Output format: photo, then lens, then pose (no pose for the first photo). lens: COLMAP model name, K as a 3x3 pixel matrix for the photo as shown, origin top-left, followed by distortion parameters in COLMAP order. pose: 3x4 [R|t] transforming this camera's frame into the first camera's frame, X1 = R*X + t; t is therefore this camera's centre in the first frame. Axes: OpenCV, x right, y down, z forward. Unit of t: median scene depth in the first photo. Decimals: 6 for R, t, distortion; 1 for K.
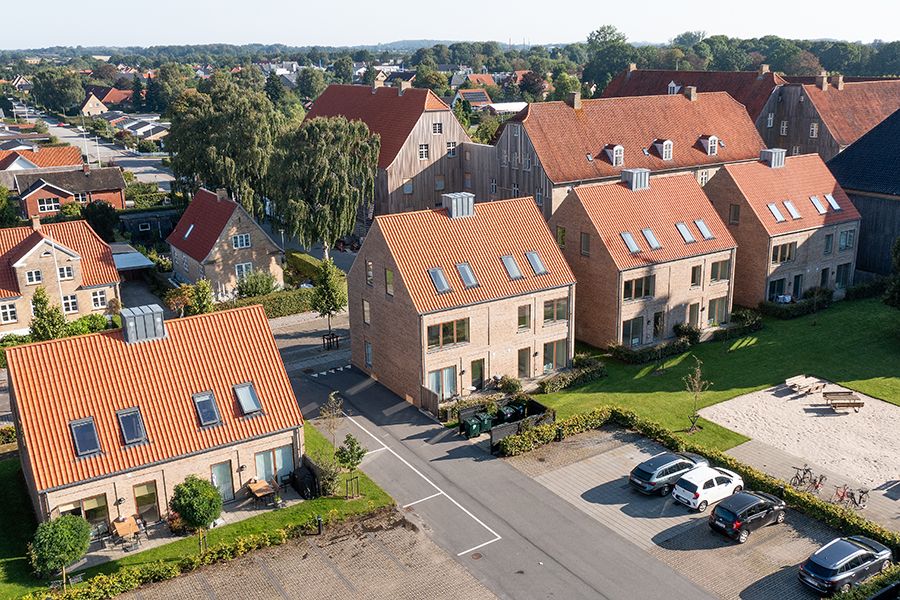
lens RADIAL K [[800.5, 0, 452.5], [0, 800.5, 326.3], [0, 0, 1]] dist [0.002860, 0.000600]
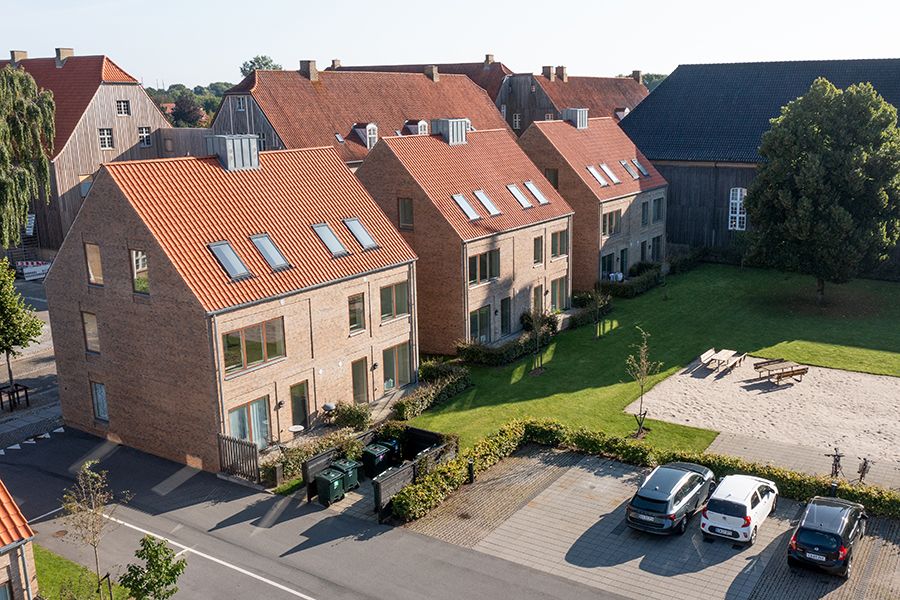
lens RADIAL K [[800.5, 0, 452.5], [0, 800.5, 326.3], [0, 0, 1]] dist [0.002860, 0.000600]
pose [[0.902926, -0.092727, 0.419673, -0.121582], [0.122658, 0.991436, -0.044841, 0.040573], [-0.411921, 0.091964, 0.906567, 0.363272]]
